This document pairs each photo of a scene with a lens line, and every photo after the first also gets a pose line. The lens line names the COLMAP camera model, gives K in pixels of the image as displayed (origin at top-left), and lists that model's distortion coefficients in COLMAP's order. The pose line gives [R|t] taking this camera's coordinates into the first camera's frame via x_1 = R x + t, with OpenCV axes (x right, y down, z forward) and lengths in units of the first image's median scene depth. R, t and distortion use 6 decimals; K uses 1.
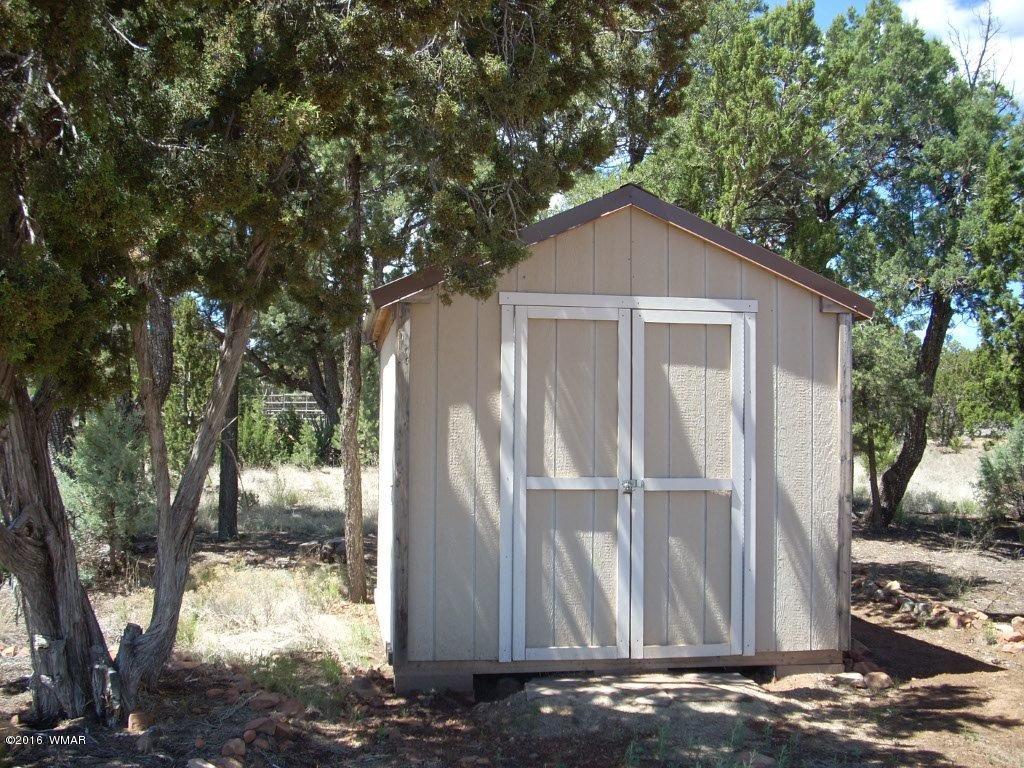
lens RADIAL K [[1136.6, 0, 497.9], [0, 1136.6, 401.0], [0, 0, 1]] dist [-0.156204, 0.081794]
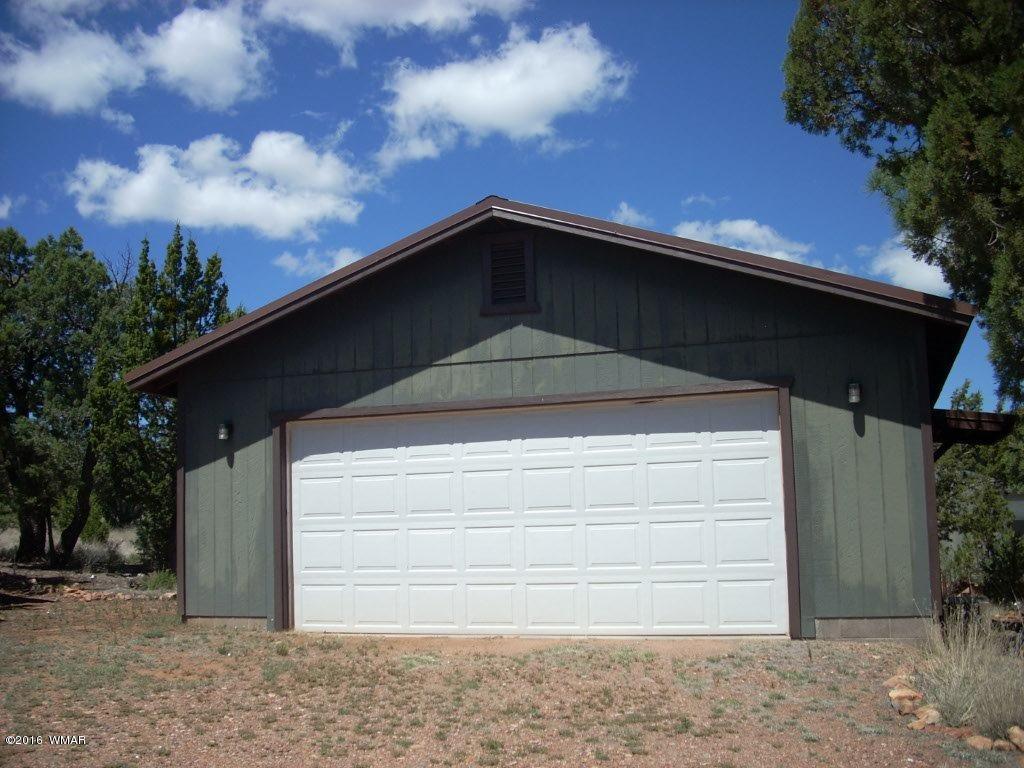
lens RADIAL K [[1136.6, 0, 497.9], [0, 1136.6, 401.0], [0, 0, 1]] dist [-0.156204, 0.081794]
pose [[0.821397, 0.050706, 0.568099, -0.046648], [-0.001276, 0.996201, -0.087071, 0.019539], [-0.570356, 0.070795, 0.818341, -0.695053]]
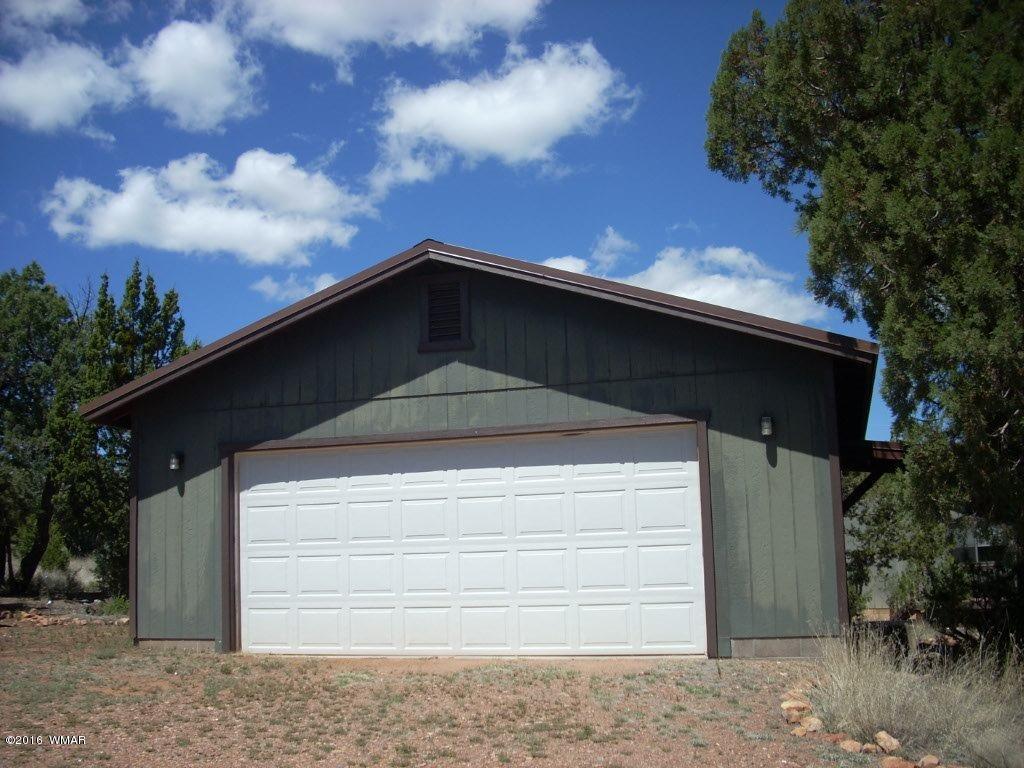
lens RADIAL K [[1136.6, 0, 497.9], [0, 1136.6, 401.0], [0, 0, 1]] dist [-0.156204, 0.081794]
pose [[0.804840, 0.066886, 0.589710, -0.053472], [0.000509, 0.993551, -0.113385, 0.021908], [-0.593491, 0.091557, 0.799616, -0.749149]]
